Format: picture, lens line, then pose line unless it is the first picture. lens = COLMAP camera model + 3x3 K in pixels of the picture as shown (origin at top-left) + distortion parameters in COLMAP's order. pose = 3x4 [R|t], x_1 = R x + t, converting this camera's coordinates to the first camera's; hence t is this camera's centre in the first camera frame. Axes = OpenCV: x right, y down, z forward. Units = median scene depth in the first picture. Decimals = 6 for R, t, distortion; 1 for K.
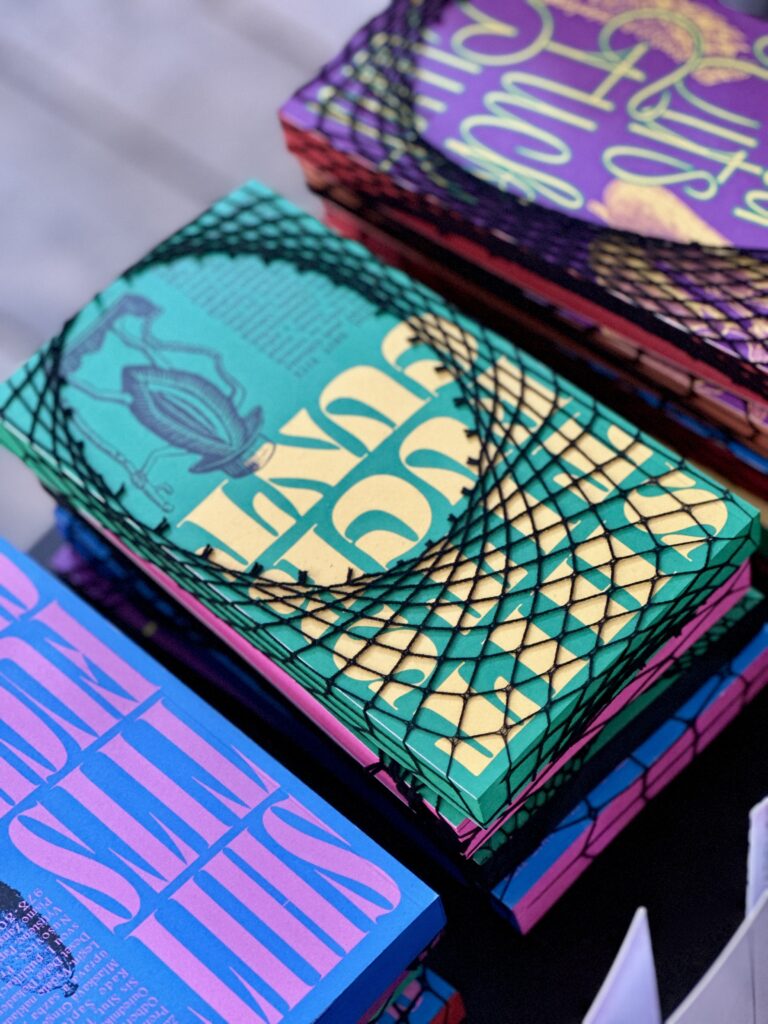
lens RADIAL K [[2286.2, 0, 384.0], [0, 2286.2, 512.0], [0, 0, 1]] dist [-0.525837, 15.558977]
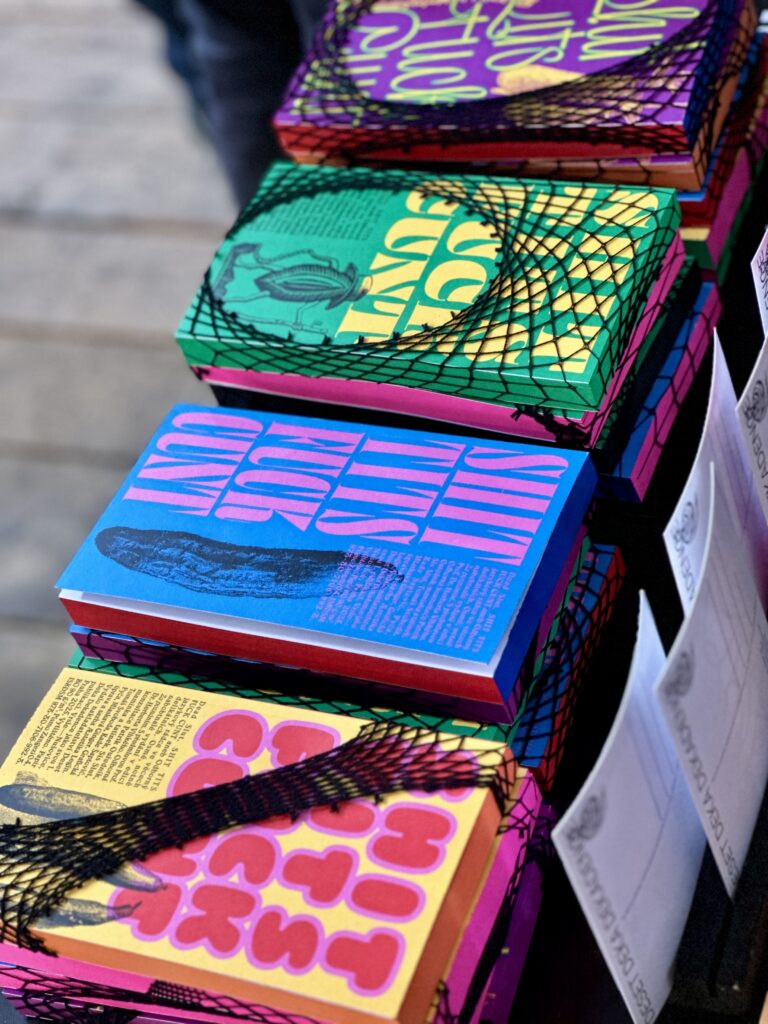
lens RADIAL K [[2286.2, 0, 384.0], [0, 2286.2, 512.0], [0, 0, 1]] dist [-0.525837, 15.558977]
pose [[0.924002, -0.357449, 0.135835, -0.316514], [0.377186, 0.910383, -0.170098, 0.394976], [-0.062860, 0.208406, 0.976020, -0.494946]]
